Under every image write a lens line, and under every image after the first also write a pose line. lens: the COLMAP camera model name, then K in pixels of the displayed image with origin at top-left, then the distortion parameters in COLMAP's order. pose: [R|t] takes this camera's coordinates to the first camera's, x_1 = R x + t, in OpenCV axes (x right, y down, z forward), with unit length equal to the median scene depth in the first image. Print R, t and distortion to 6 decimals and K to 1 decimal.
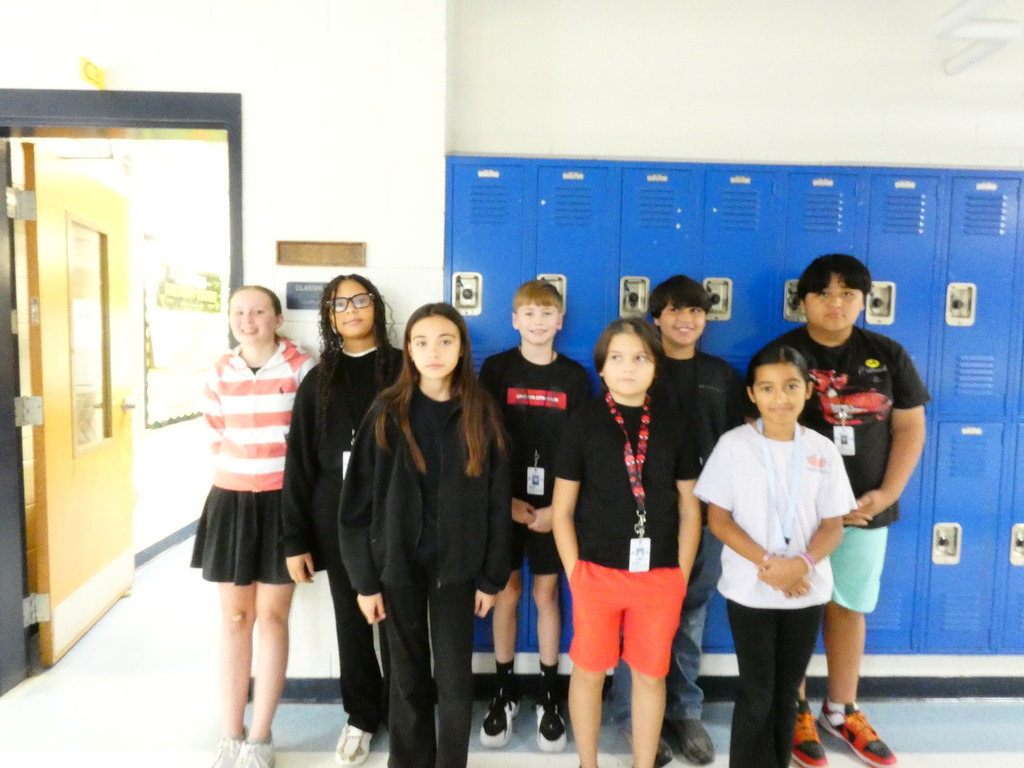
lens RADIAL K [[592.4, 0, 512.0], [0, 592.4, 354.3], [0, 0, 1]] dist [0.001237, 0.001356]
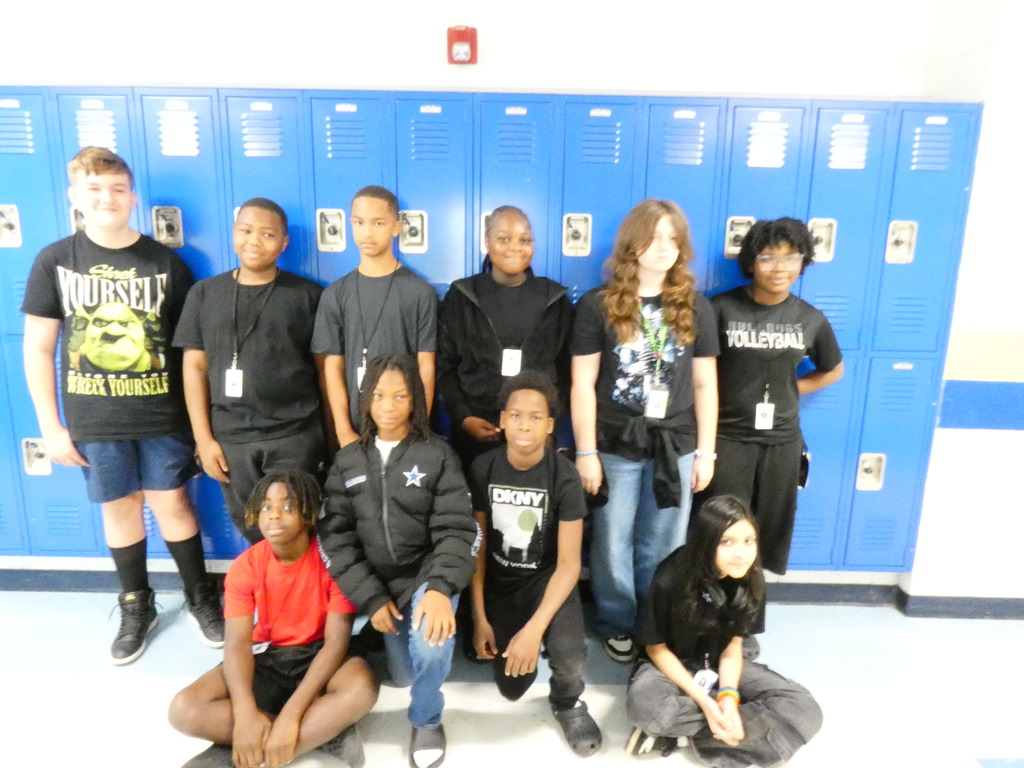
lens RADIAL K [[569.8, 0, 513.0], [0, 569.8, 357.5], [0, 0, 1]] dist [-0.002646, 0.001592]
pose [[0.999778, 0.002914, -0.020865, 0.256583], [-0.000546, 0.993638, 0.112621, 0.005041], [0.021060, -0.112585, 0.993419, 0.006042]]
